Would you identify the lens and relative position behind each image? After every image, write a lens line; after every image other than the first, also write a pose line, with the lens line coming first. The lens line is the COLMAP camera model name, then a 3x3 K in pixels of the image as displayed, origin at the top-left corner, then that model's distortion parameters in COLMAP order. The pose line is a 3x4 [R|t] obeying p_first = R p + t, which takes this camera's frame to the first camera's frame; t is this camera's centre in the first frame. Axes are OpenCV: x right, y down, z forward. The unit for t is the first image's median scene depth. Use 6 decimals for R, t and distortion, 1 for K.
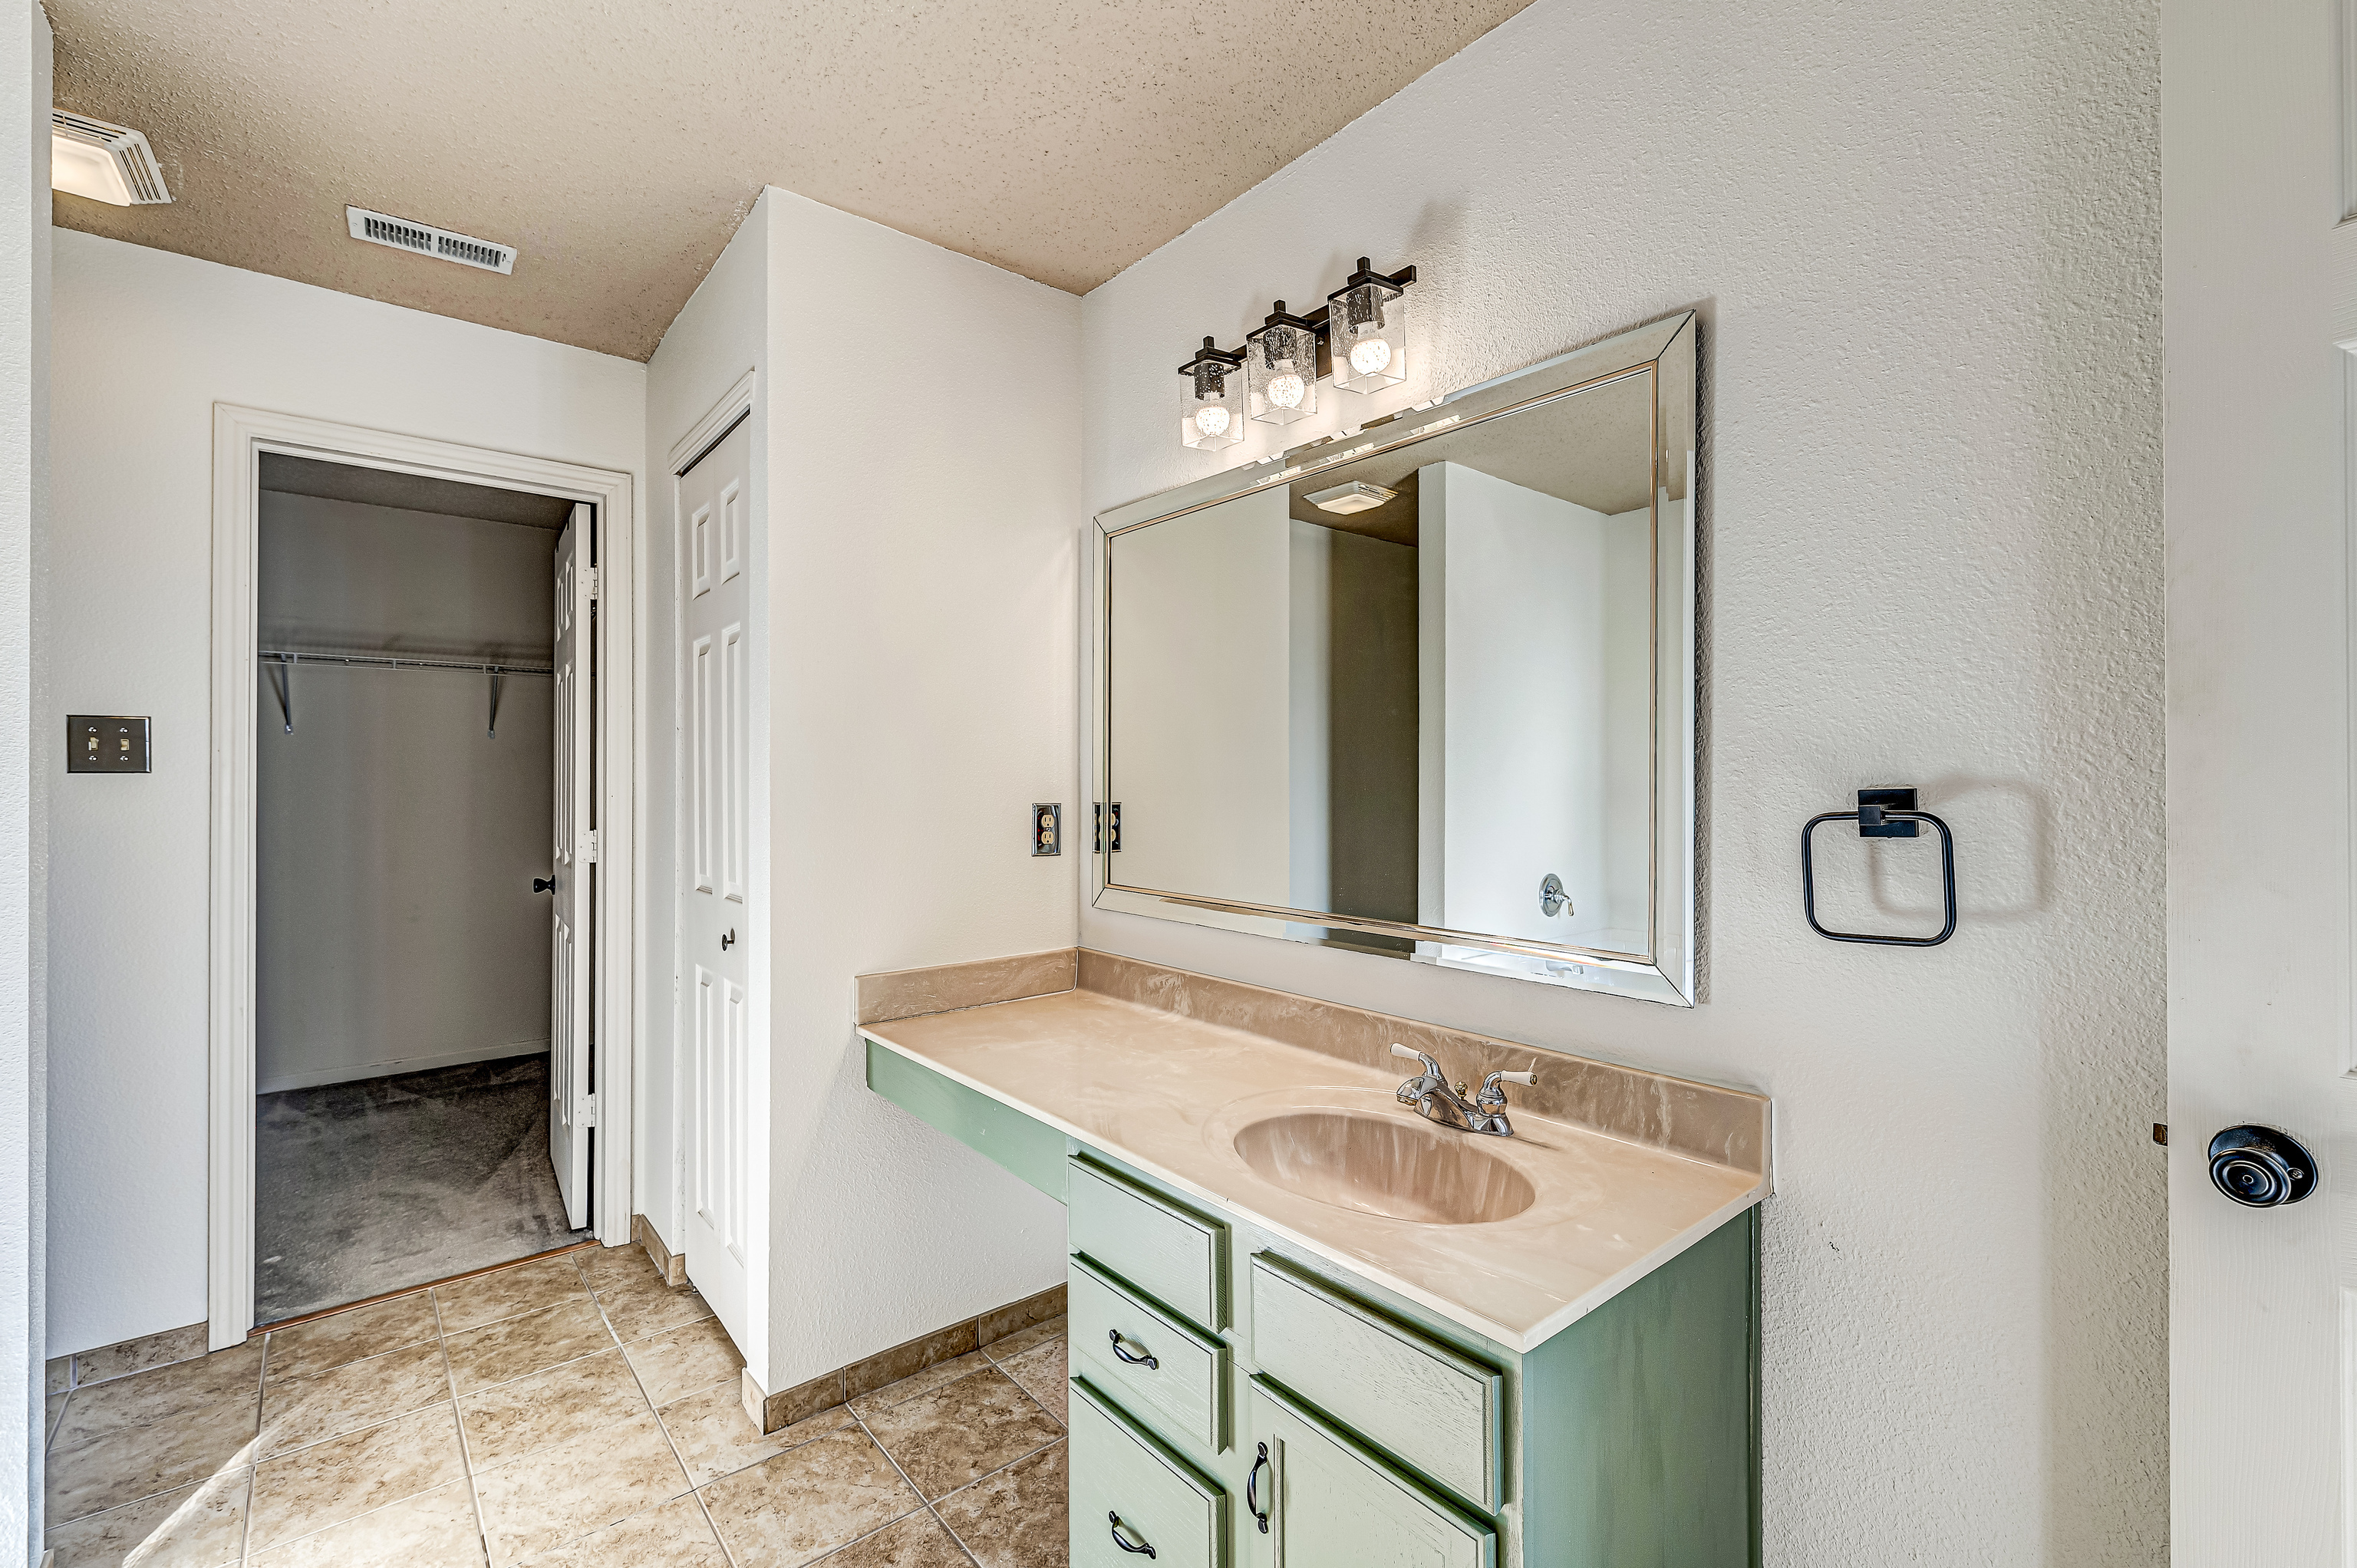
lens RADIAL K [[1016.3, 0, 1178.5], [0, 1016.3, 784.0], [0, 0, 1]] dist [0.000709, -0.000078]
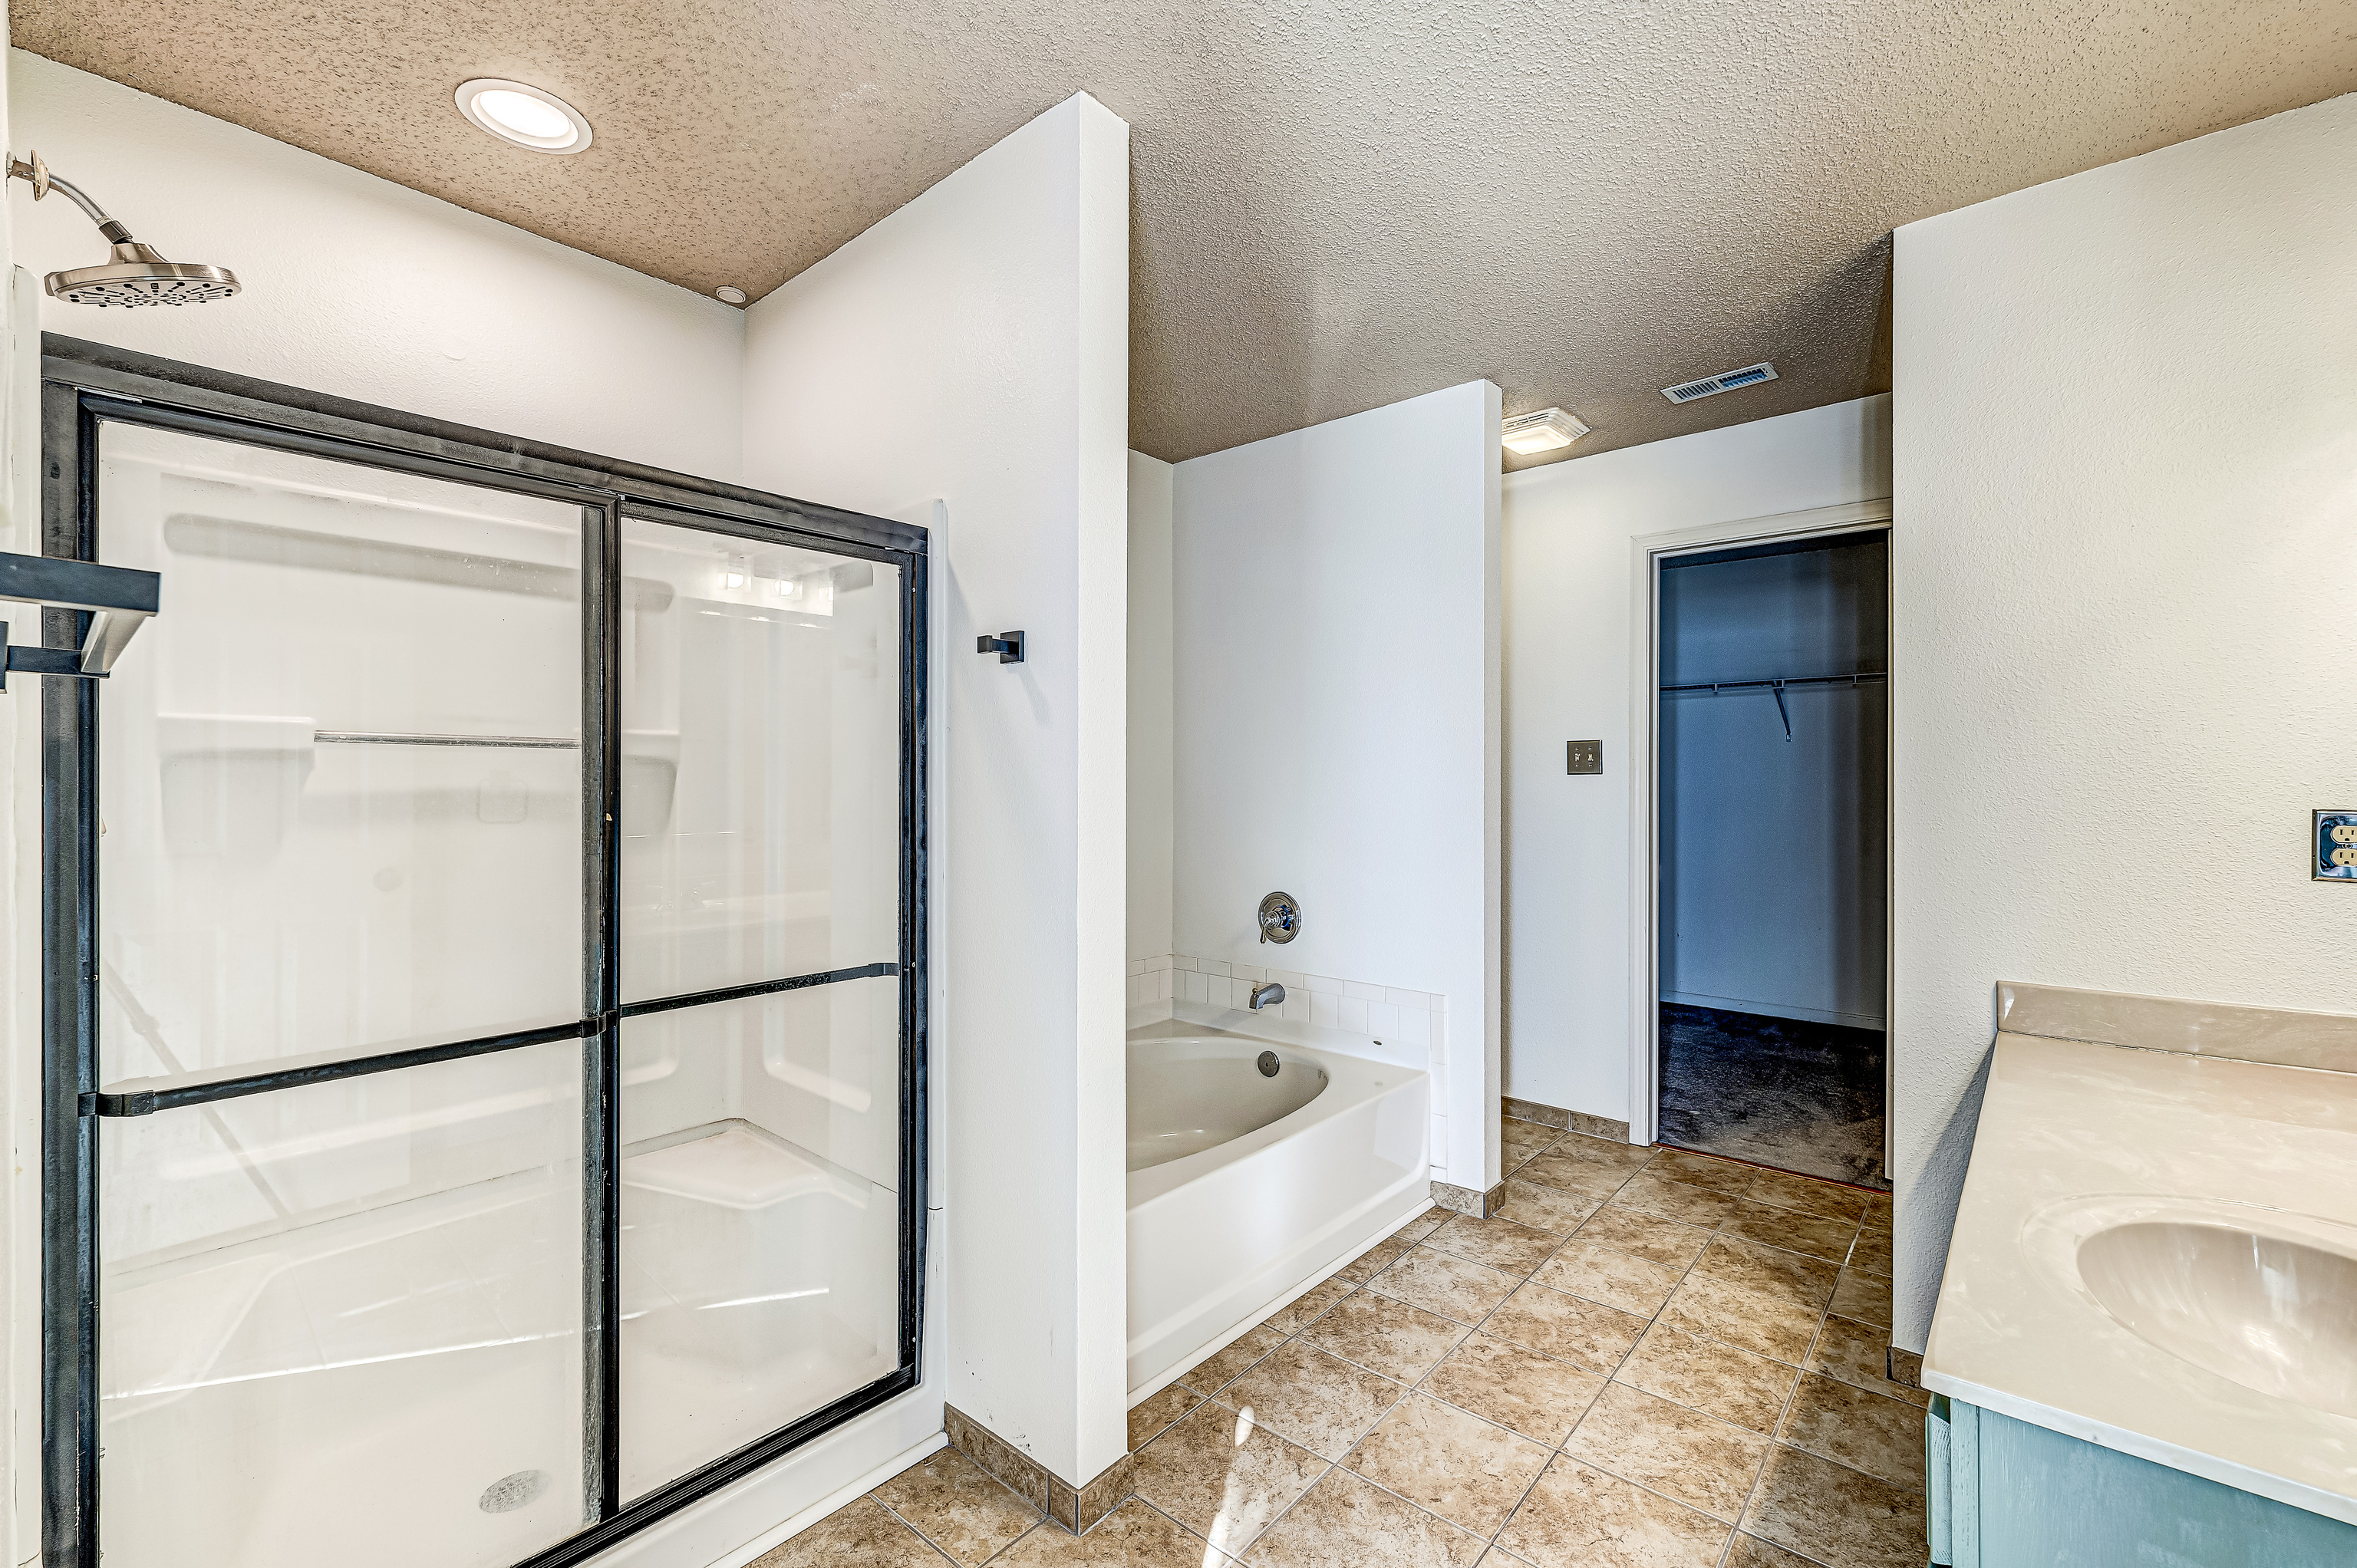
lens RADIAL K [[1016.3, 0, 1178.5], [0, 1016.3, 784.0], [0, 0, 1]] dist [0.000709, -0.000078]
pose [[0.158280, 0.005451, -0.987379, 0.481587], [0.000606, 0.999984, 0.005617, -0.004028], [0.987394, -0.001487, 0.158274, 0.066974]]
